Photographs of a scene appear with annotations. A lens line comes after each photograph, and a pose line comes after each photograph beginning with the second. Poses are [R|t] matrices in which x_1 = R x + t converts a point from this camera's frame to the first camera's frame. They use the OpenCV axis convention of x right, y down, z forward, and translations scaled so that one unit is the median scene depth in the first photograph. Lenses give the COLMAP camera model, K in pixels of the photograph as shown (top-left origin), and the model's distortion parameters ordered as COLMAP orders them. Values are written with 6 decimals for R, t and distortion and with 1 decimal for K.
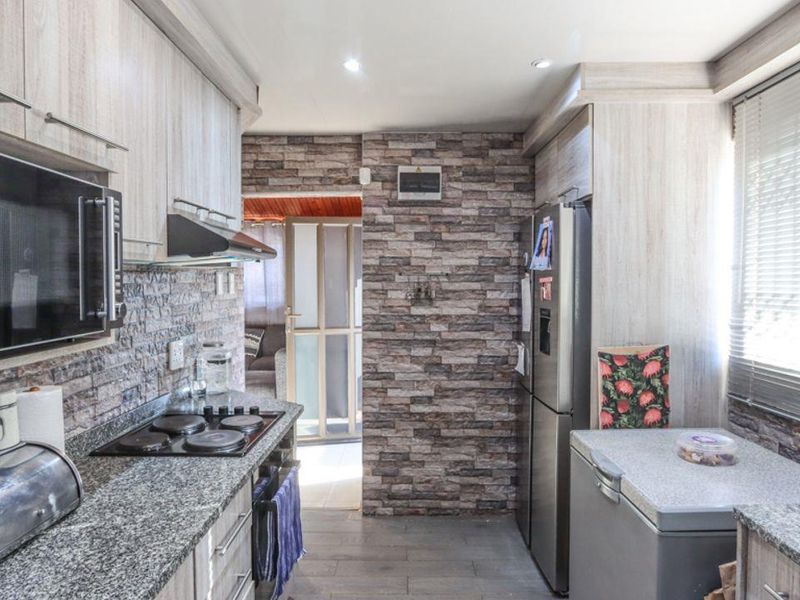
lens RADIAL K [[542.6, 0, 400.1], [0, 542.6, 300.4], [0, 0, 1]] dist [0.036444, -0.002119]
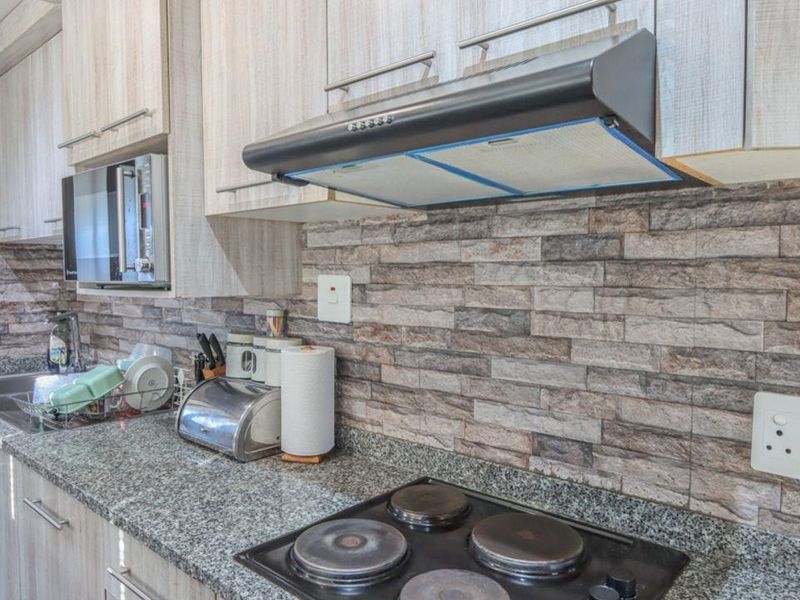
lens RADIAL K [[542.6, 0, 397.7], [0, 542.6, 297.5], [0, 0, 1]] dist [0.036444, -0.002119]
pose [[-0.646964, 0.037867, -0.761579, 0.022478], [-0.015068, 0.997936, 0.062419, -0.016721], [0.762371, 0.051858, -0.645059, 1.933018]]
